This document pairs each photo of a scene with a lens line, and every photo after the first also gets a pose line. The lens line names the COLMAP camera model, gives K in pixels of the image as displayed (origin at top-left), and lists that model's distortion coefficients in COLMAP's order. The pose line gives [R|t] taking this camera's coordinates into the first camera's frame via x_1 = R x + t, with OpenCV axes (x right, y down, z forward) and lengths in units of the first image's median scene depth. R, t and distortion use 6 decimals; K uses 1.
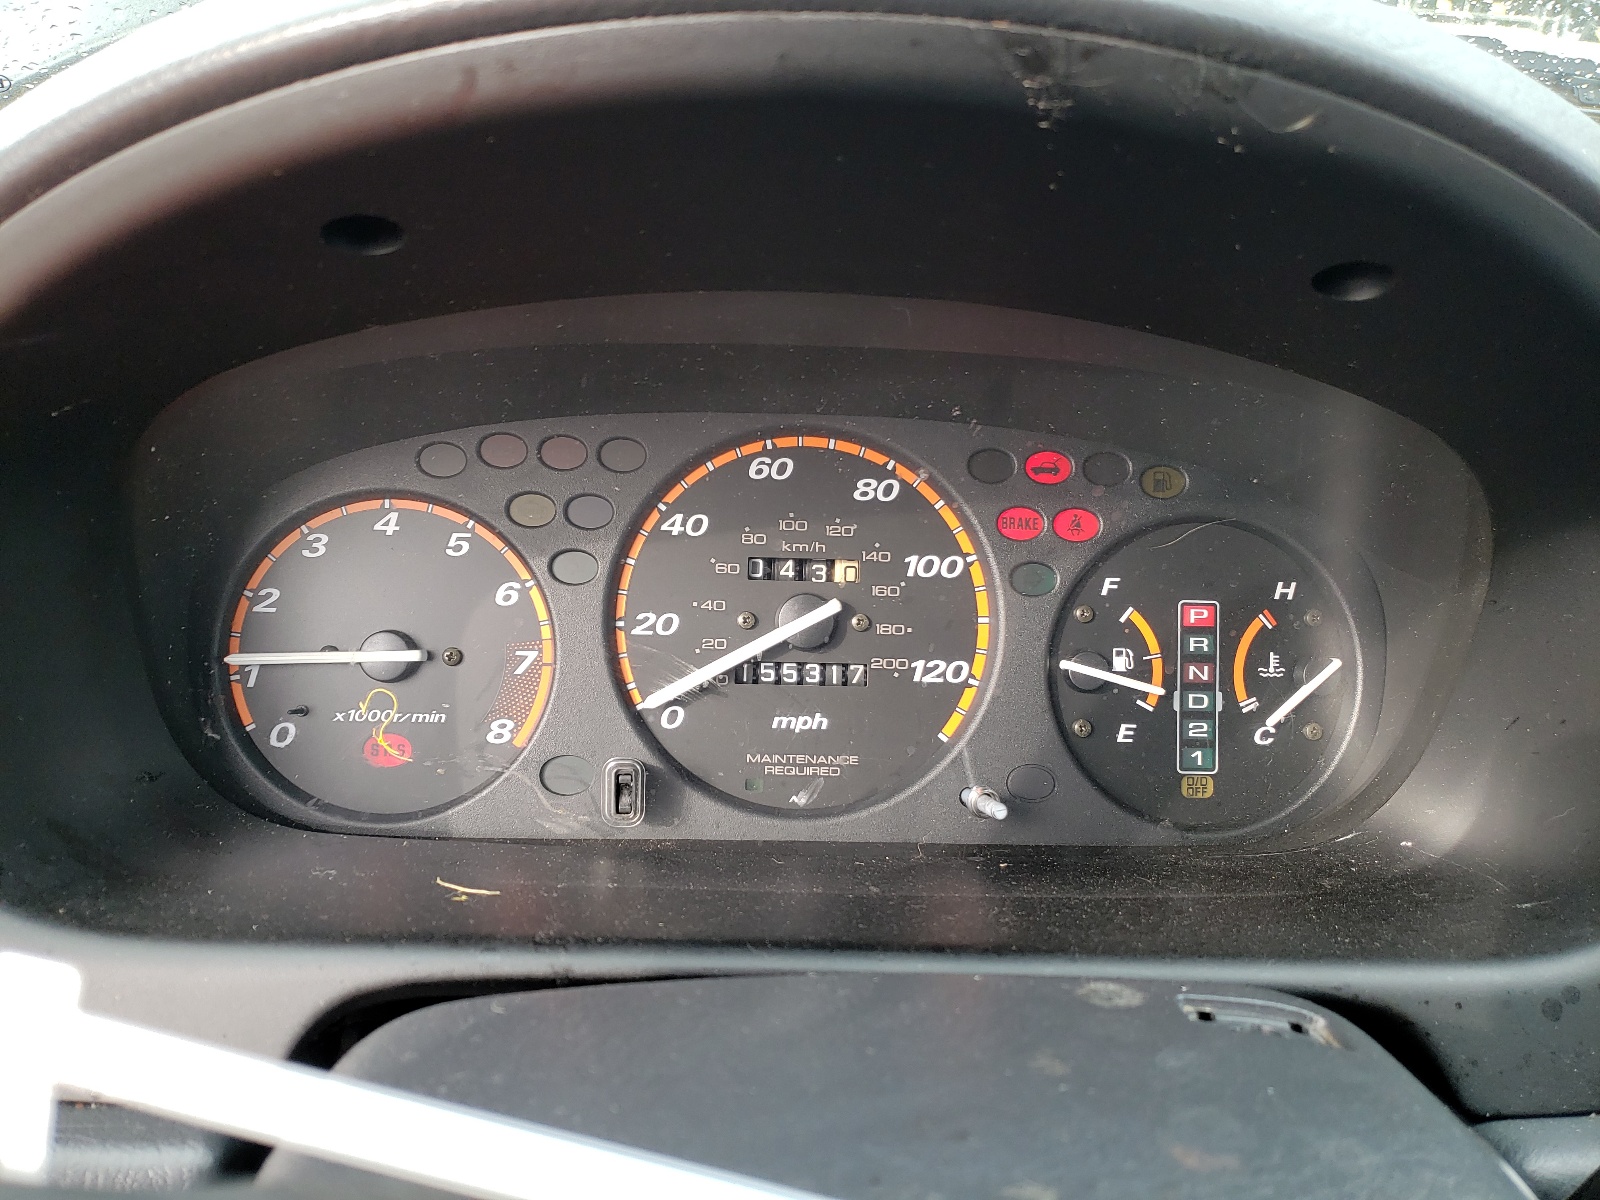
lens RADIAL K [[1216.5, 0, 800.8], [0, 1216.5, 600.2], [0, 0, 1]] dist [-0.005989, -0.001813]
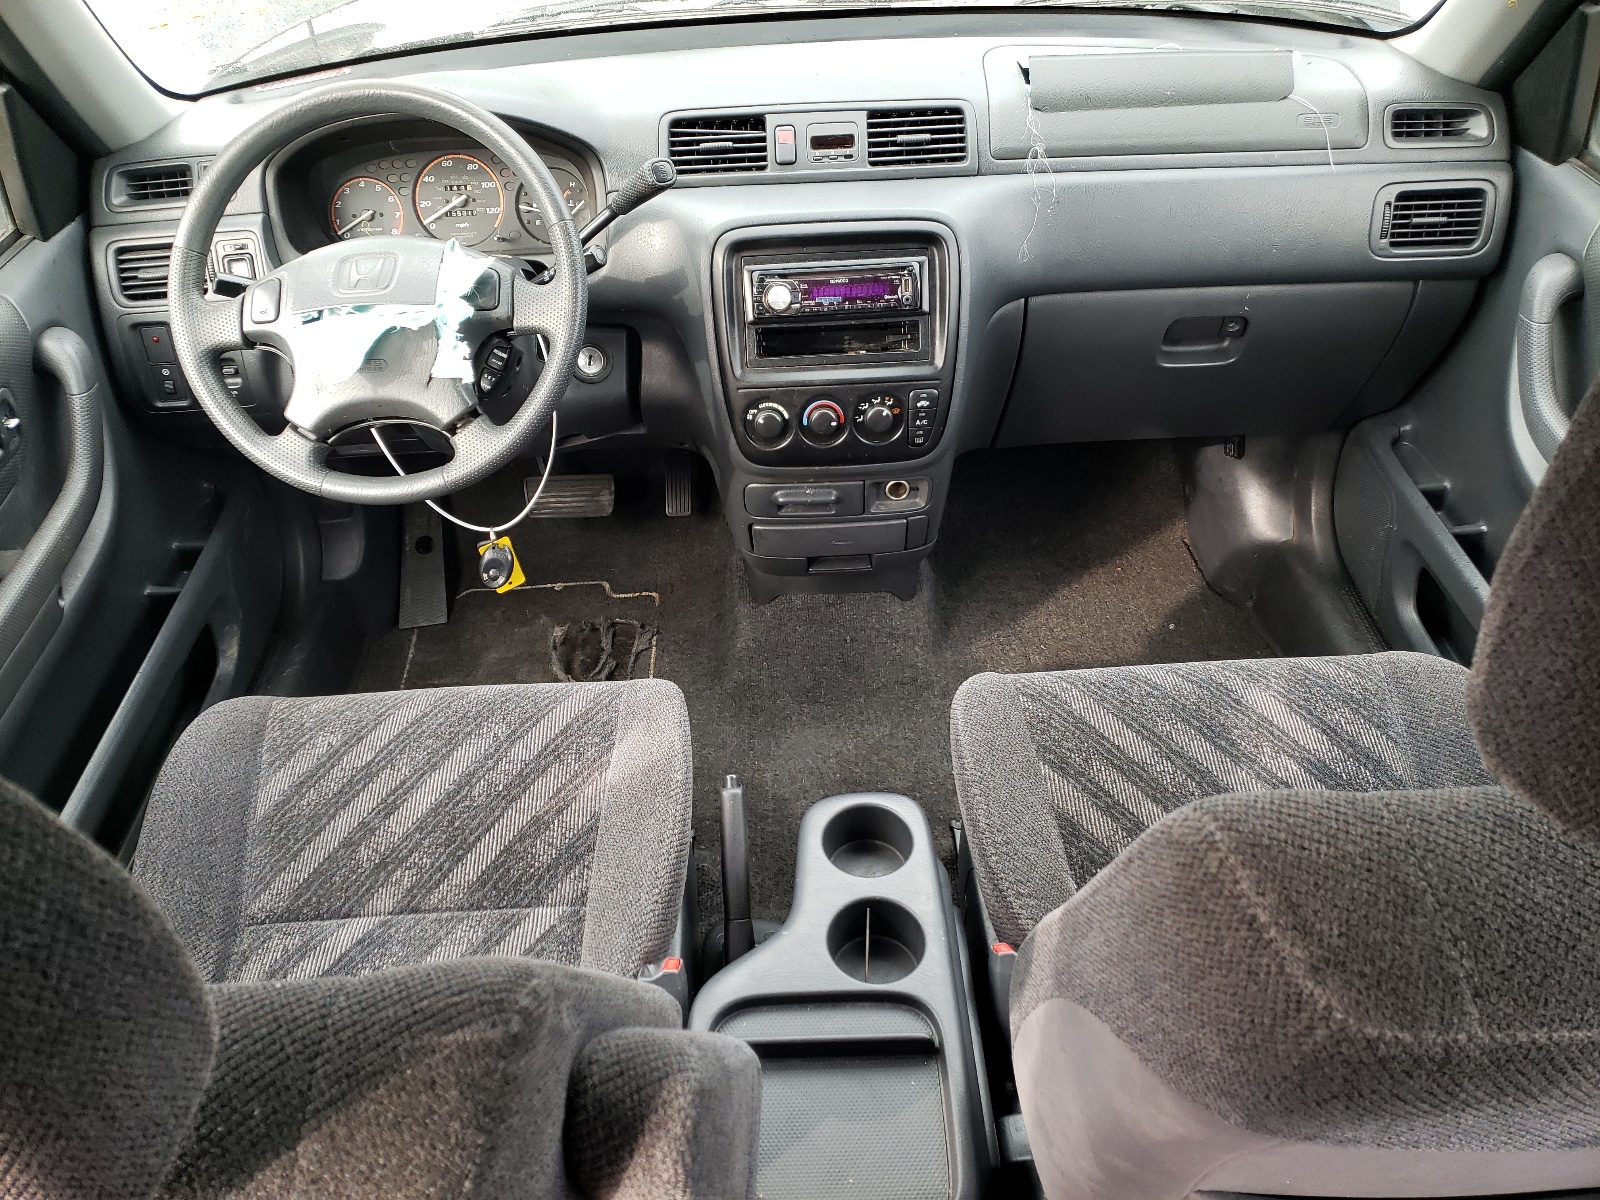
lens RADIAL K [[1216.5, 0, 798.1], [0, 1216.5, 599.9], [0, 0, 1]] dist [-0.005989, -0.001813]
pose [[0.995811, -0.049004, -0.077191, 1.474785], [0.071137, 0.945626, 0.317382, 0.074897], [0.057441, -0.321544, 0.945151, -3.491058]]
